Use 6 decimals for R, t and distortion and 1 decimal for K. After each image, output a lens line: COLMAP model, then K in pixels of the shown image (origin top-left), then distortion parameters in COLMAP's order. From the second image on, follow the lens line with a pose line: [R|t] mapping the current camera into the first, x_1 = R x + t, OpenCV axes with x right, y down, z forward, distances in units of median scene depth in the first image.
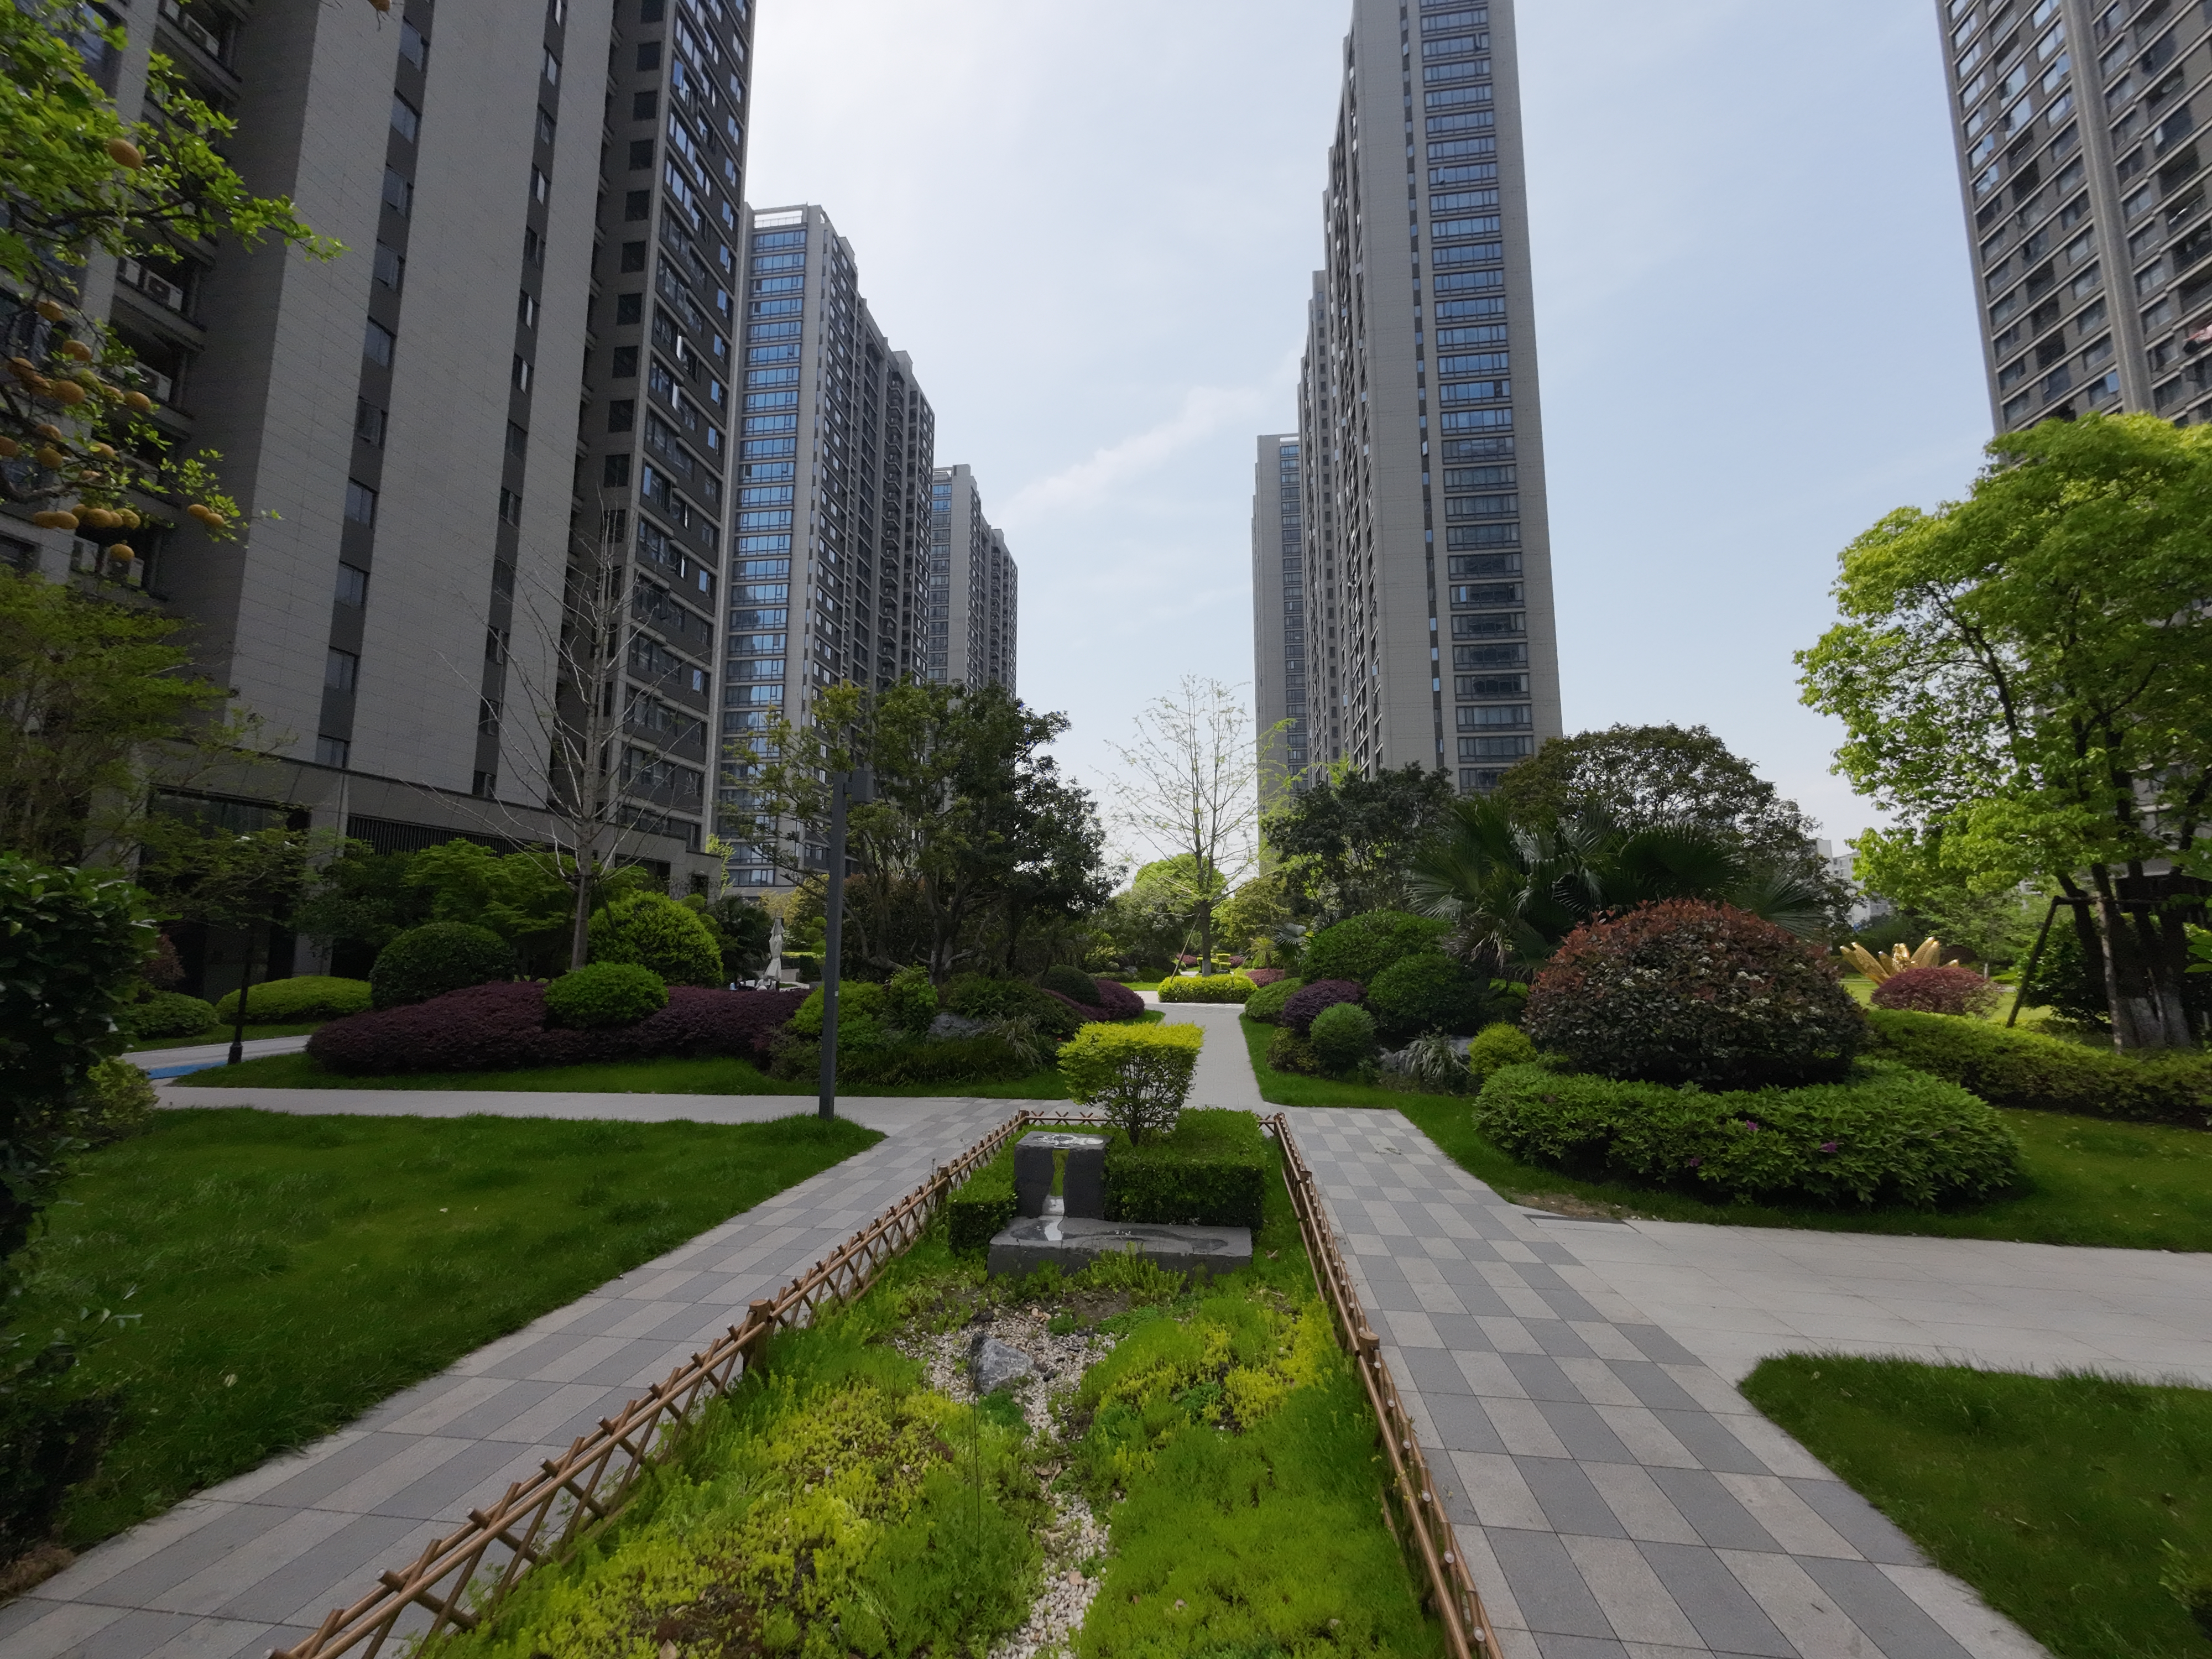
lens RADIAL K [[866.5, 0, 1107.7], [0, 866.5, 836.0], [0, 0, 1]] dist [0.000533, 0.000020]
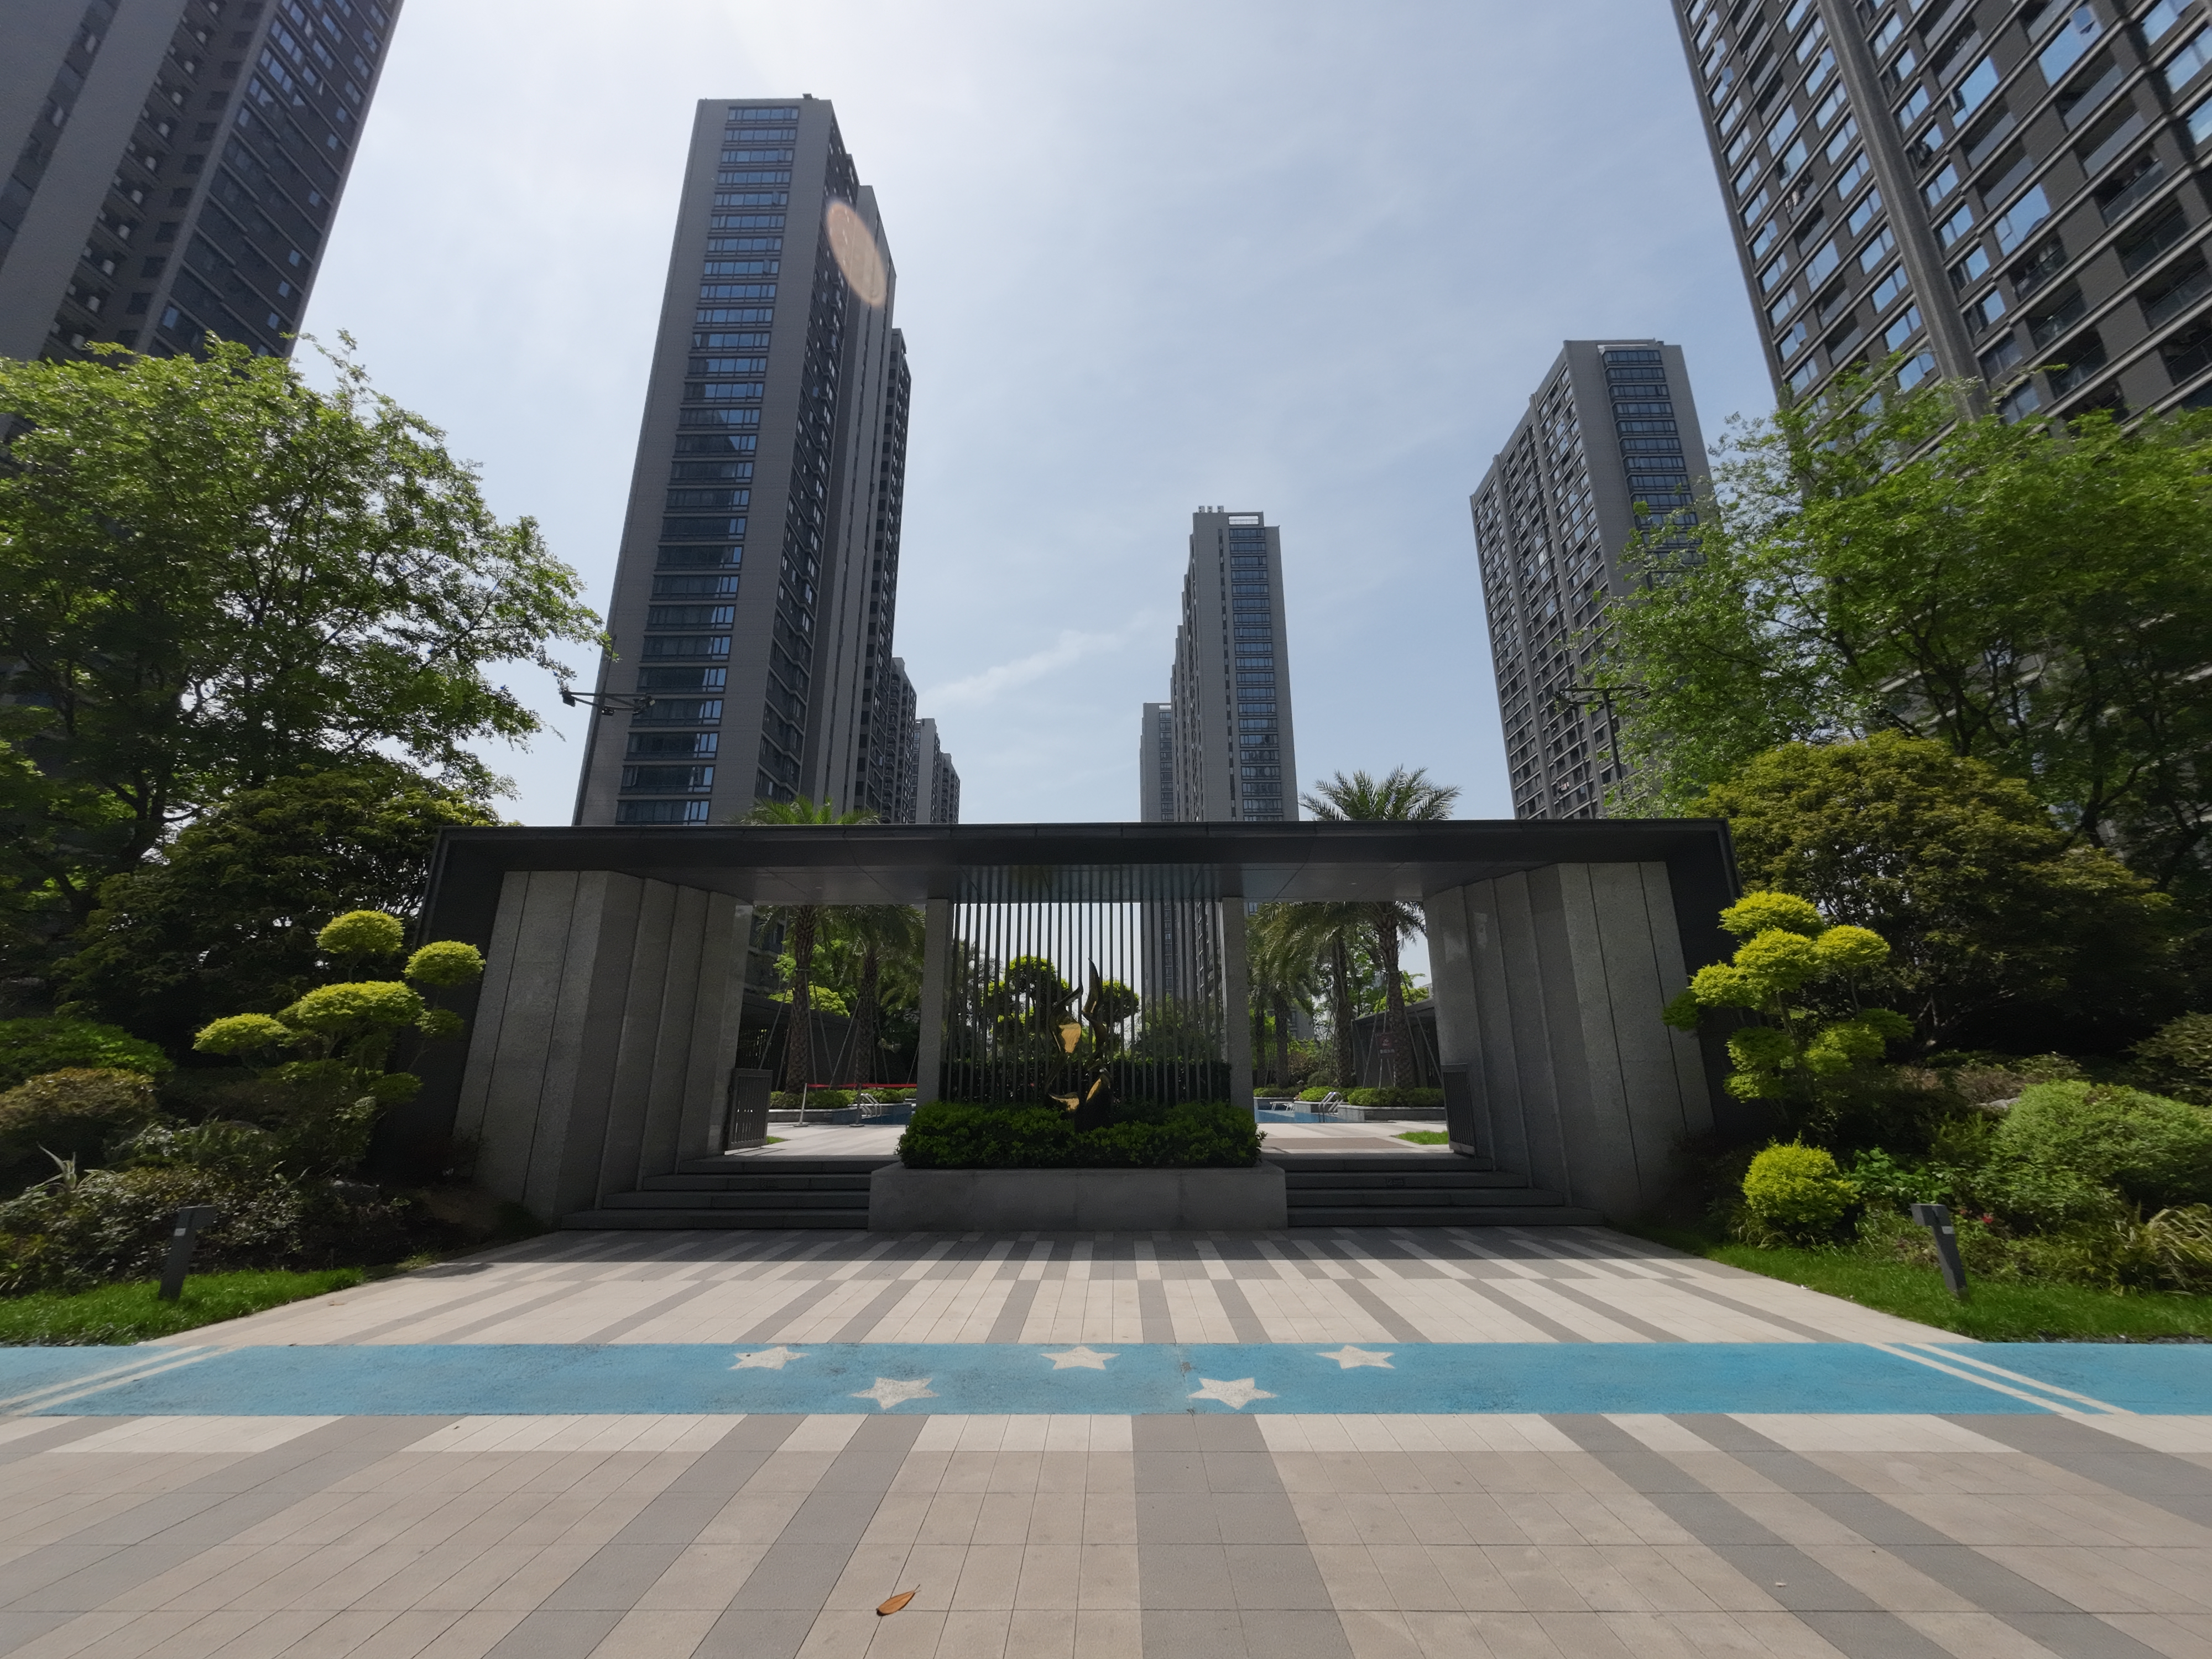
lens RADIAL K [[866.5, 0, 1107.7], [0, 866.5, 836.0], [0, 0, 1]] dist [0.000533, 0.000020]
pose [[0.992388, 0.026484, 0.120266, -0.061060], [-0.007853, 0.988223, -0.152817, -0.050397], [-0.122897, 0.150709, 0.980909, -0.437343]]
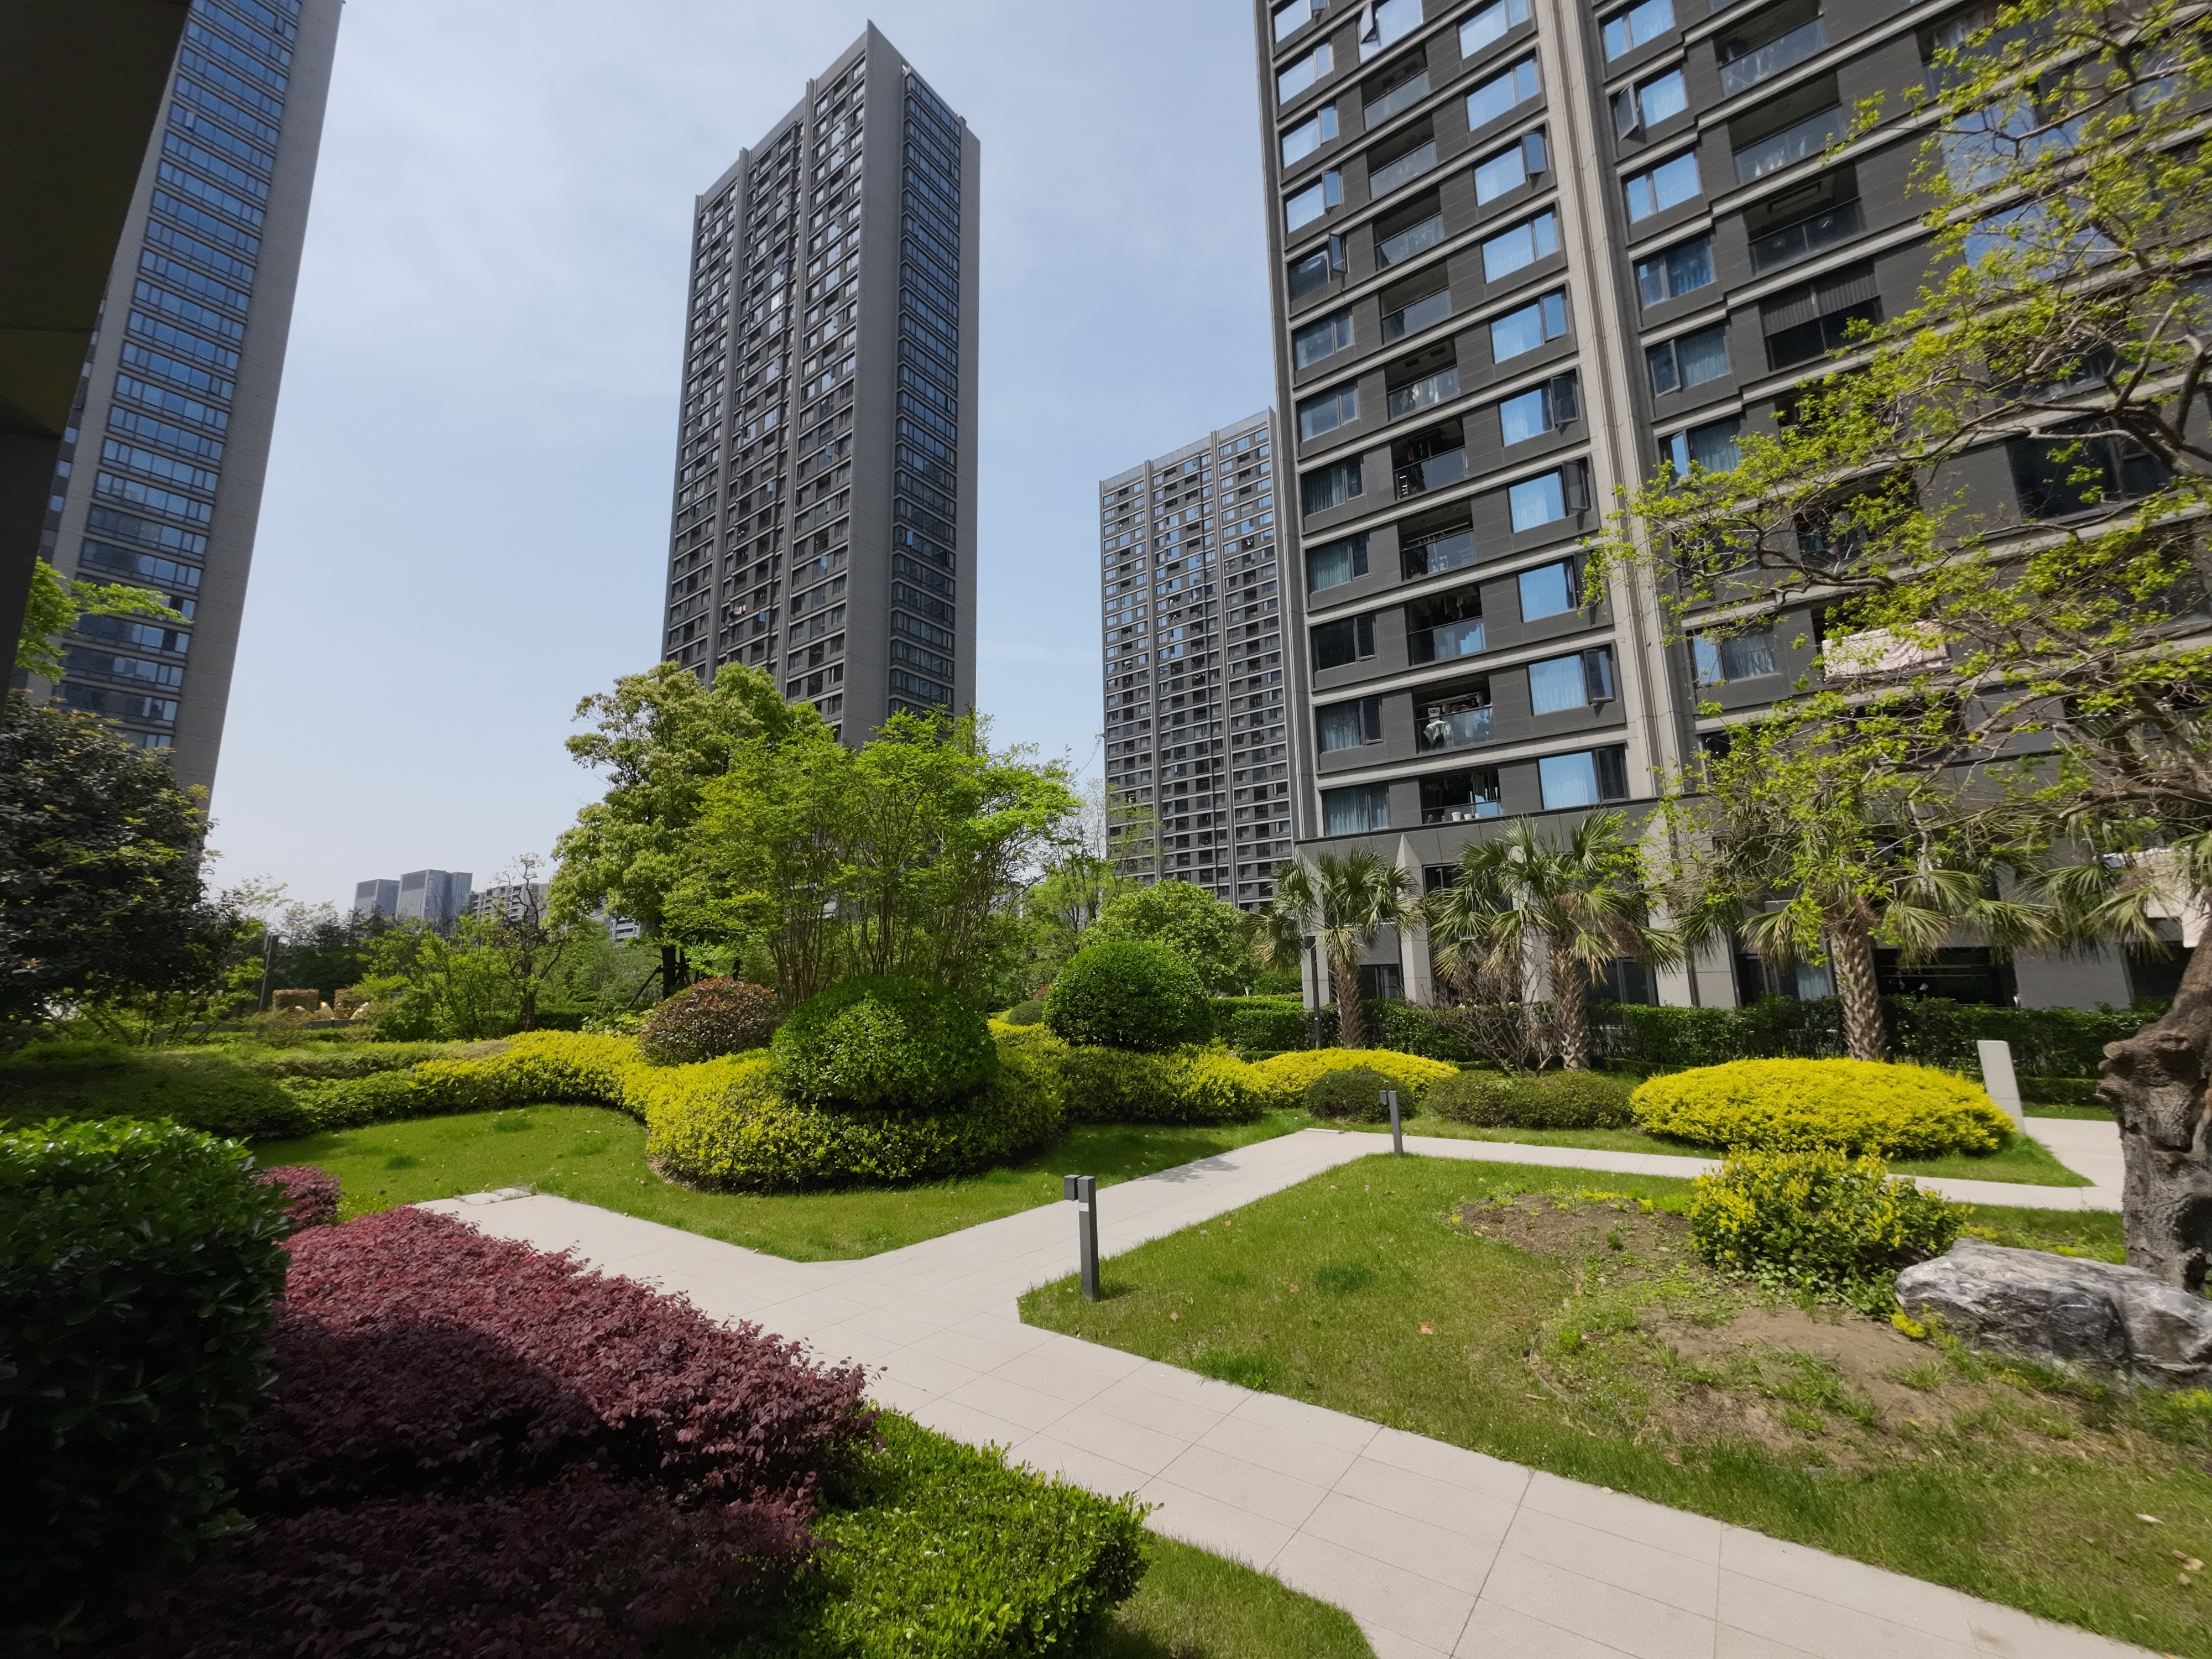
lens RADIAL K [[866.5, 0, 1107.7], [0, 866.5, 836.0], [0, 0, 1]] dist [0.000533, 0.000020]
pose [[0.478703, 0.142196, 0.866386, 0.115441], [-0.091507, 0.989504, -0.111842, -0.021507], [-0.873195, -0.025741, 0.486690, -0.173717]]
